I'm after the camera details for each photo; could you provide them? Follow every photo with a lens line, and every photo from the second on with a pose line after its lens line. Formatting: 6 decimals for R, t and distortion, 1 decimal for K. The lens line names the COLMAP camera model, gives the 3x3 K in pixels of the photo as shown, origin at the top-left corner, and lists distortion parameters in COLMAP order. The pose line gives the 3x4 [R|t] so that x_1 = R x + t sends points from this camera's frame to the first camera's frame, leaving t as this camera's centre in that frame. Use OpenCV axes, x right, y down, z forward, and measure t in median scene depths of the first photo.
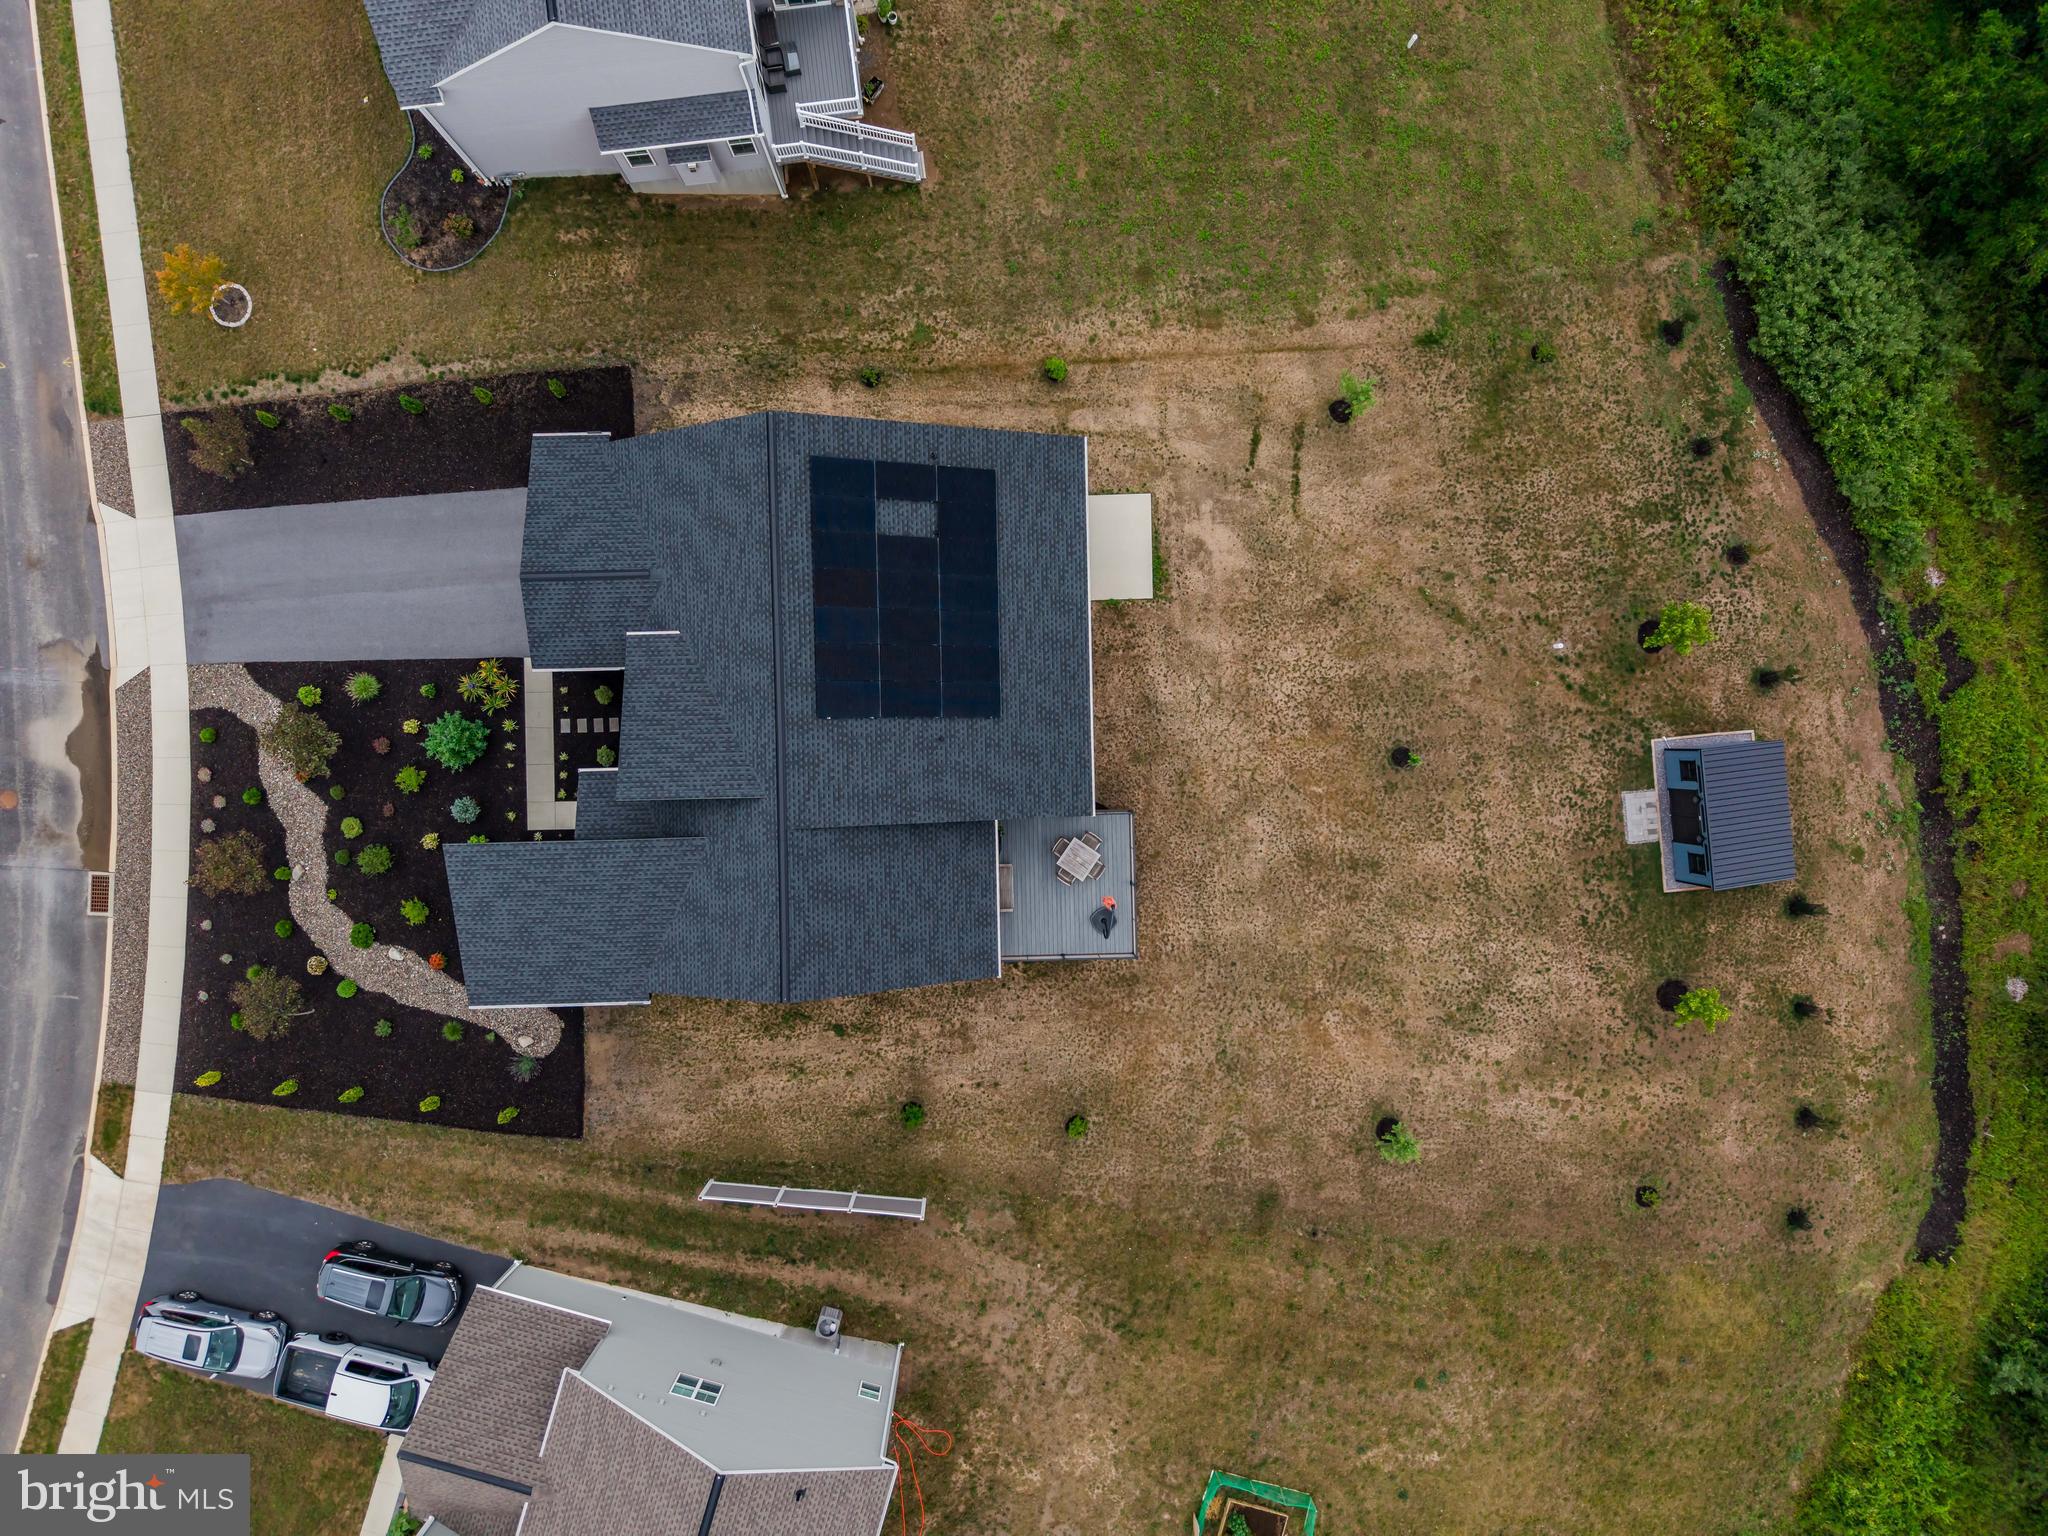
lens RADIAL K [[1364.3, 0, 1028.5], [0, 1364.3, 774.6], [0, 0, 1]] dist [0.031508, -0.034820]
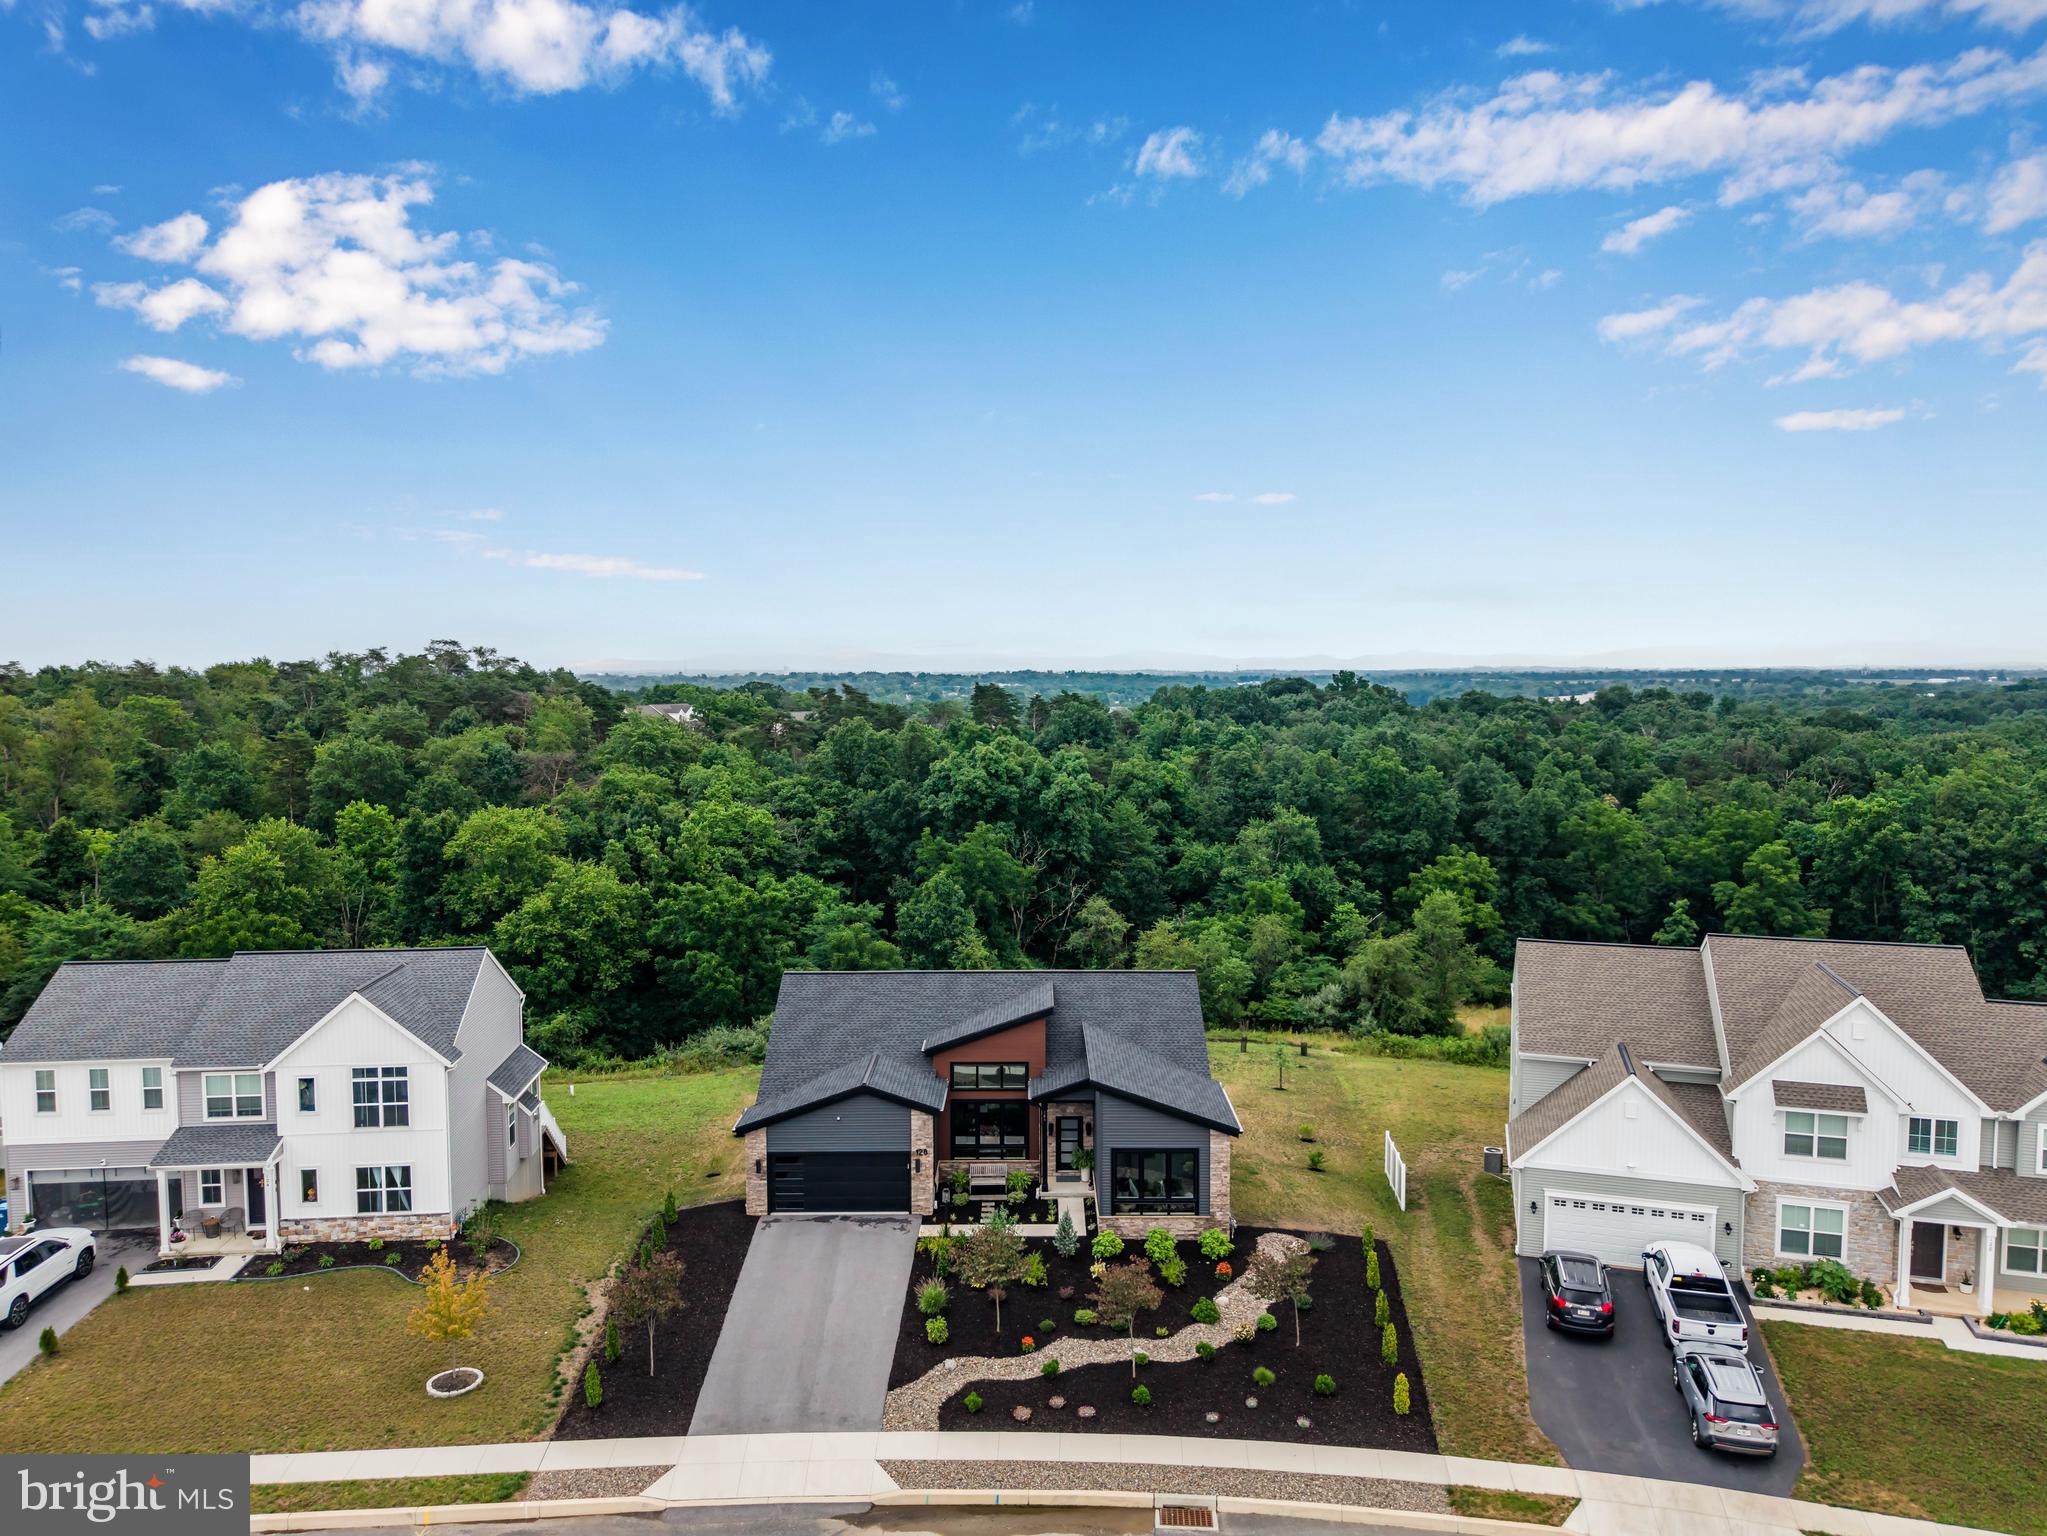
lens RADIAL K [[1363.6, 0, 1021.6], [0, 1363.6, 786.6], [0, 0, 1]] dist [0.031508, -0.034820]
pose [[0.028317, -0.092621, 0.995299, -1.341064], [0.999597, 0.000724, -0.028372, 0.021490], [0.001907, 0.995701, 0.092604, 0.561849]]
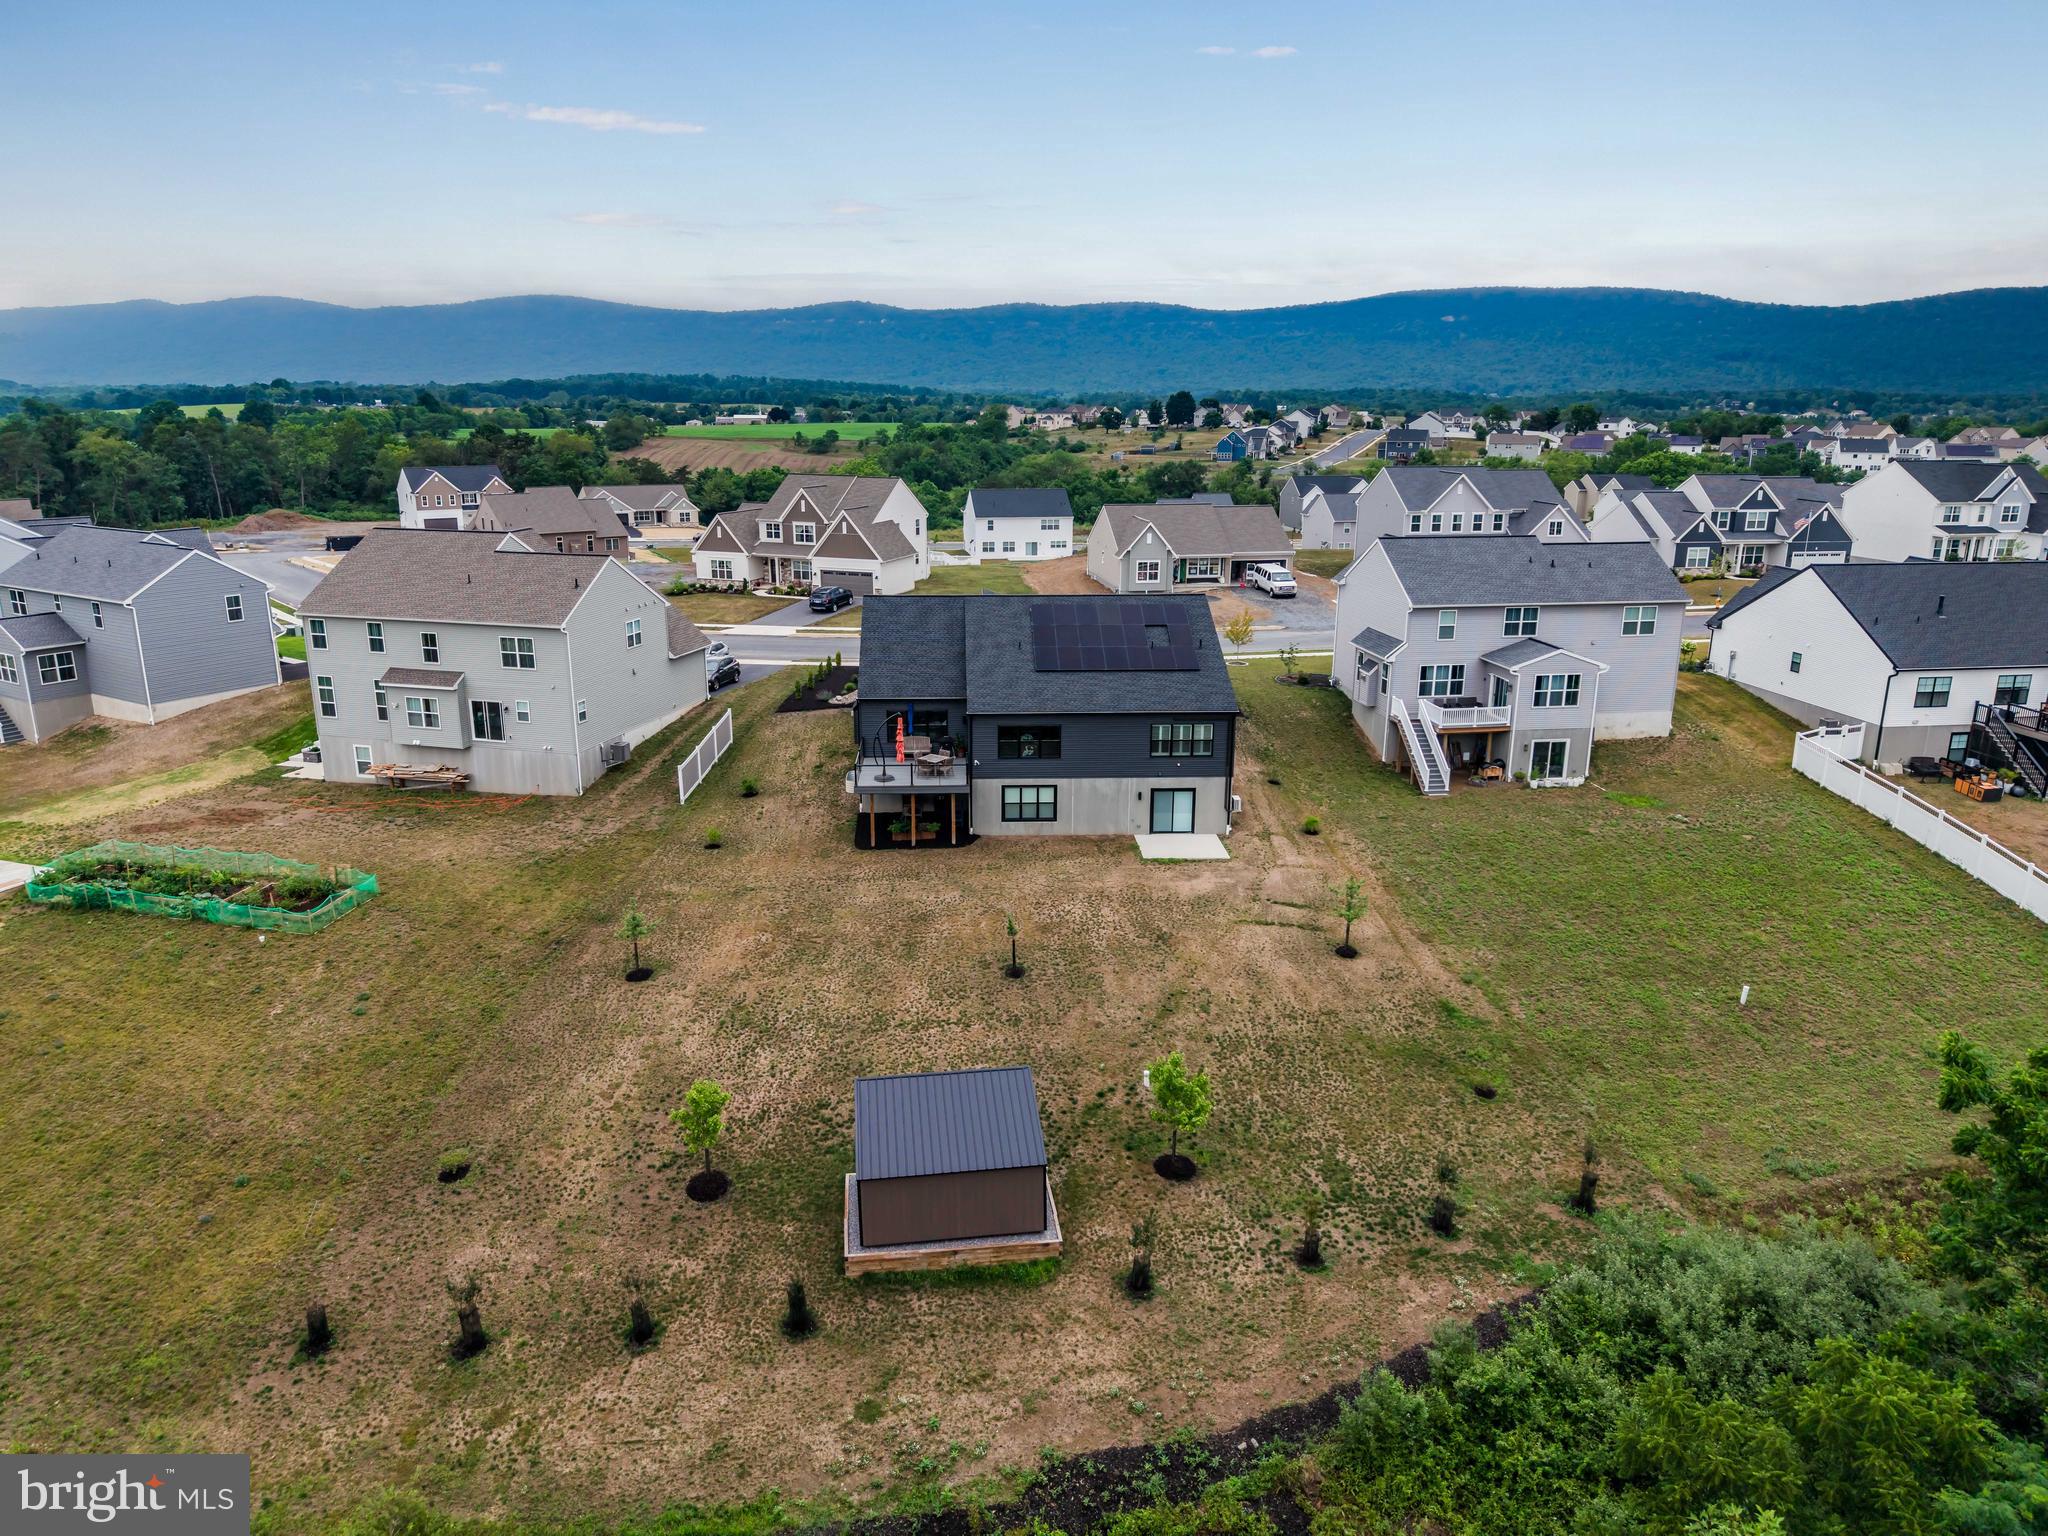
lens RADIAL K [[1364.3, 0, 1016.9], [0, 1364.3, 783.3], [0, 0, 1]] dist [0.031508, -0.034820]
pose [[0.018575, 0.256797, -0.966287, 1.288940], [-0.999822, 0.001609, -0.018793, 0.004635], [-0.003271, 0.966464, 0.256781, 0.659846]]
